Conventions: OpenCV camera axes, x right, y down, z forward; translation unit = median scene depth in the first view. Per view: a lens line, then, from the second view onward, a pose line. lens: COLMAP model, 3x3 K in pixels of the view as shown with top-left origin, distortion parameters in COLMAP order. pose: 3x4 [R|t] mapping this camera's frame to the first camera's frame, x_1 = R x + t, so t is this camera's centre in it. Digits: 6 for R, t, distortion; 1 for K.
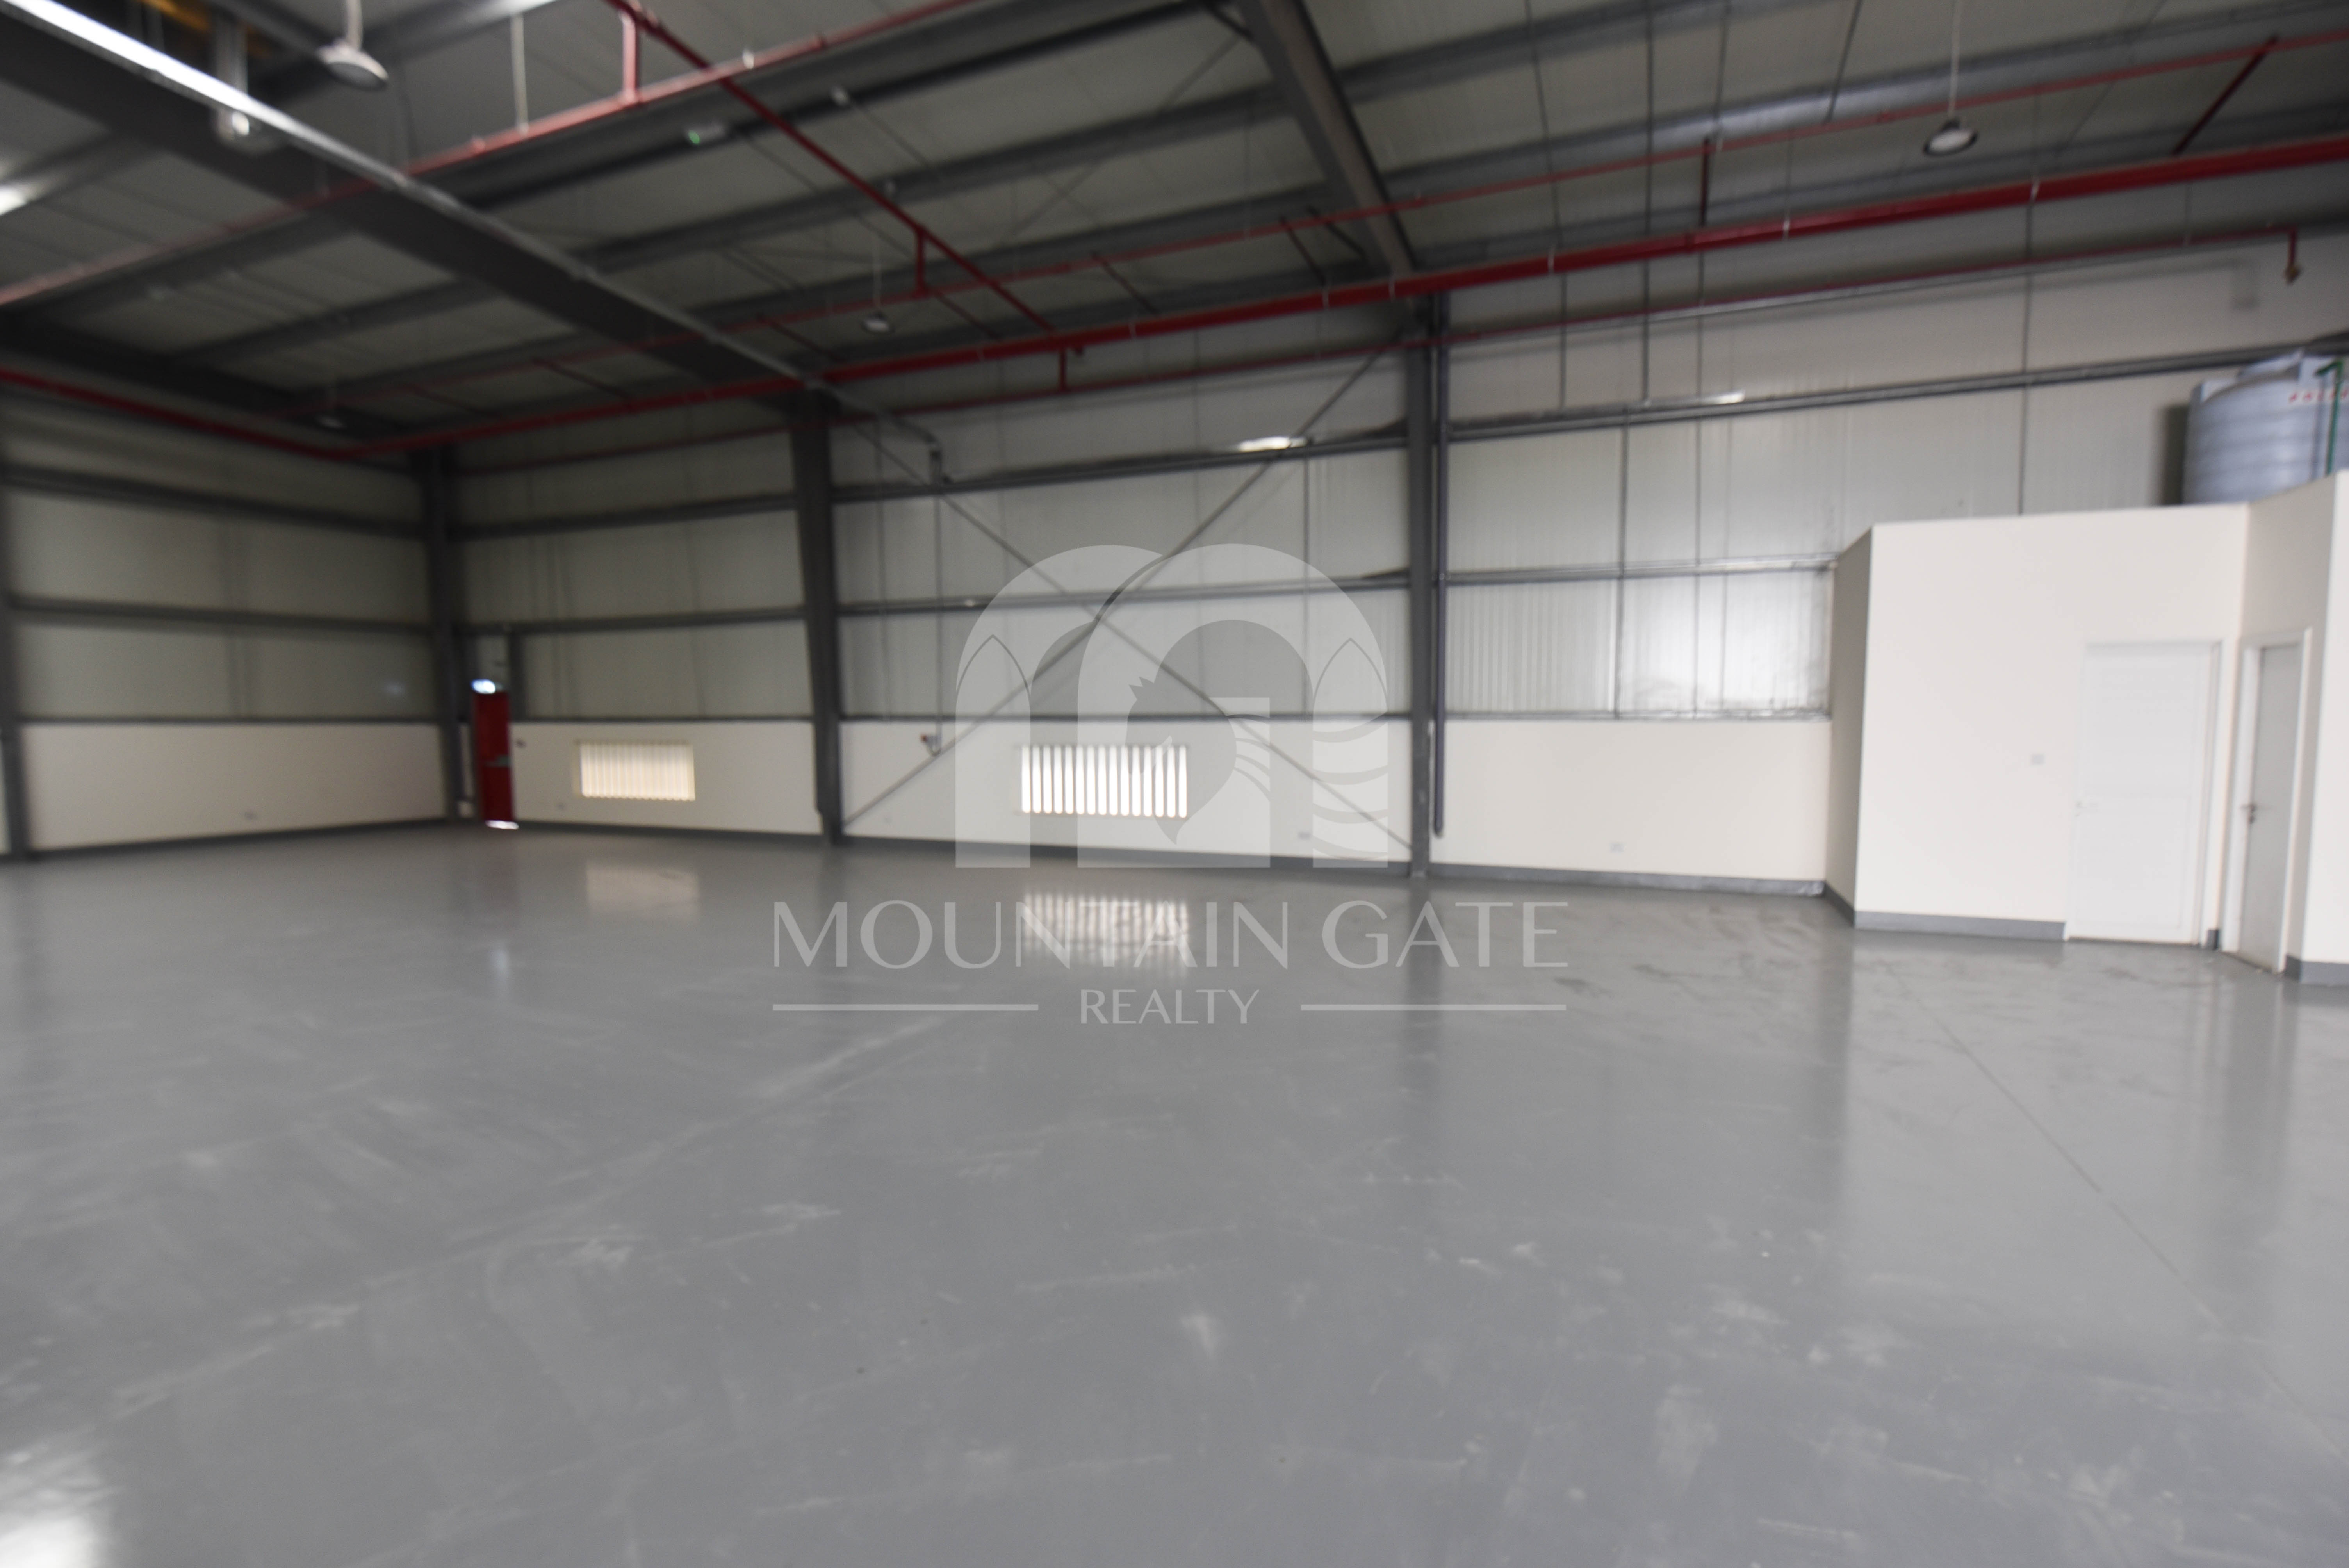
lens RADIAL K [[1094.4, 0, 1192.5], [0, 1094.4, 808.4], [0, 0, 1]] dist [-0.010676, -0.000370]
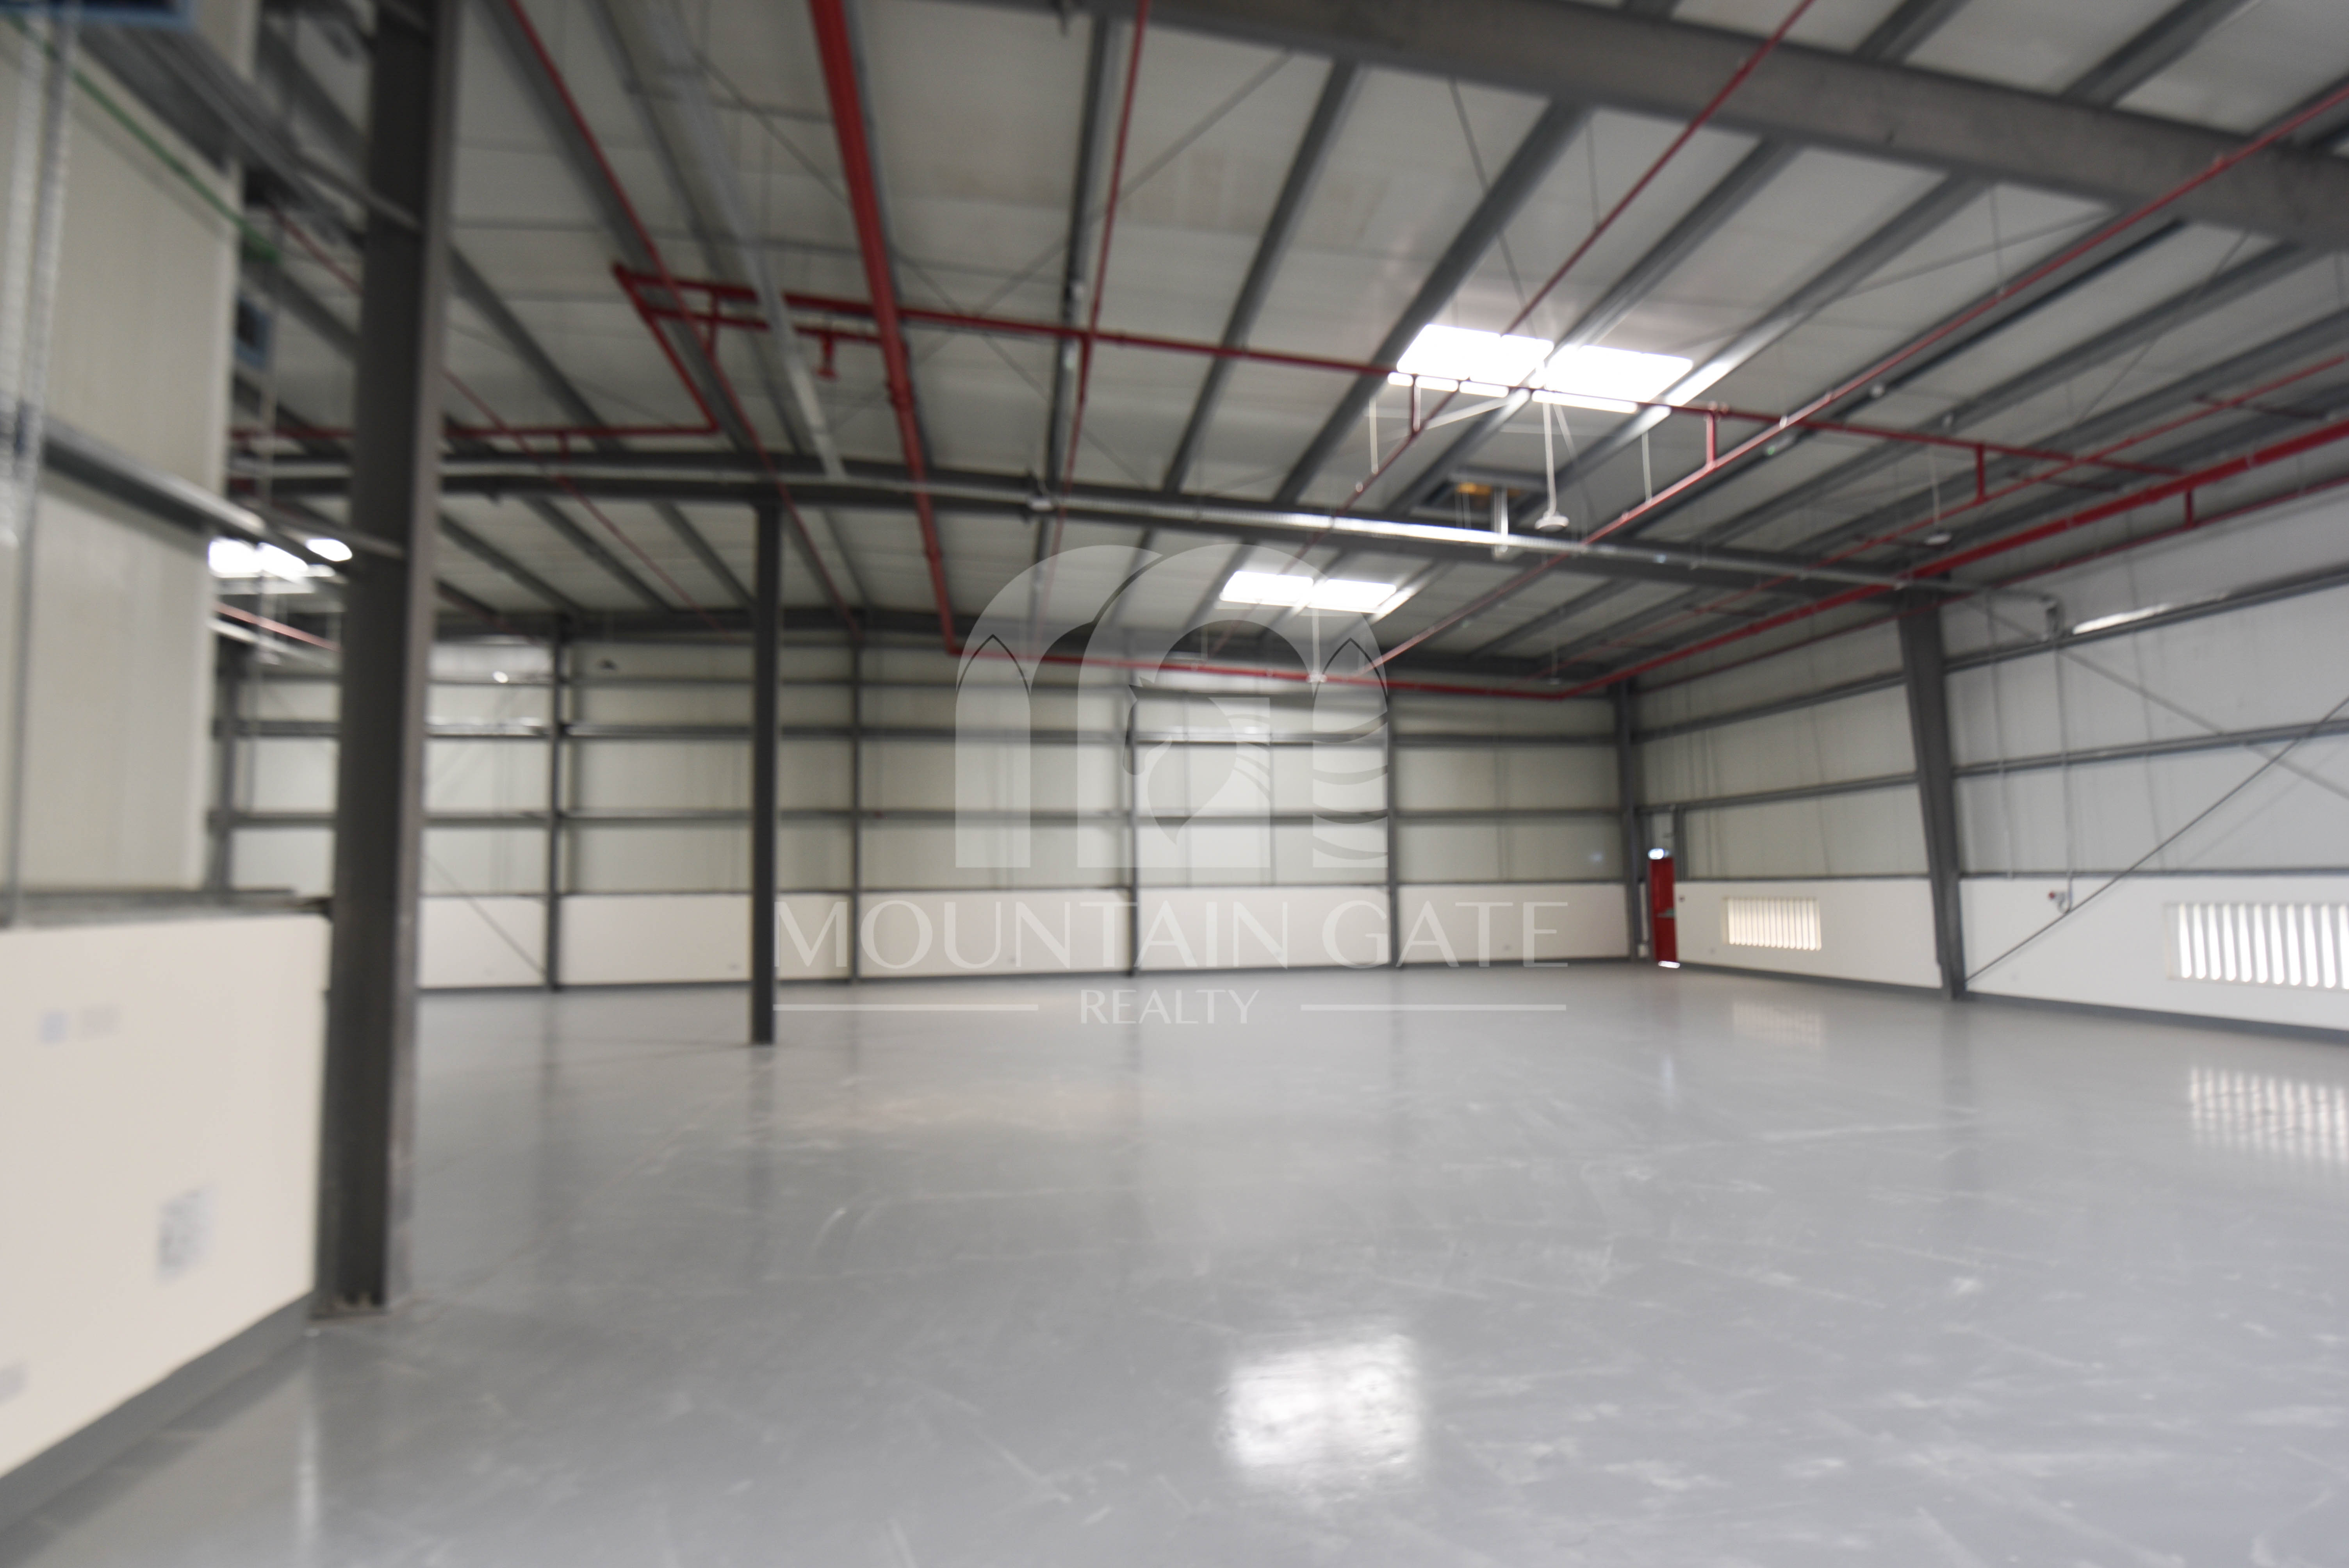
lens RADIAL K [[1094.4, 0, 1192.5], [0, 1094.4, 808.4], [0, 0, 1]] dist [-0.010676, -0.000370]
pose [[0.540650, -0.066586, -0.838608, 0.152626], [-0.051875, 0.992327, -0.112235, 0.007588], [0.839647, 0.104183, 0.533047, -0.163515]]
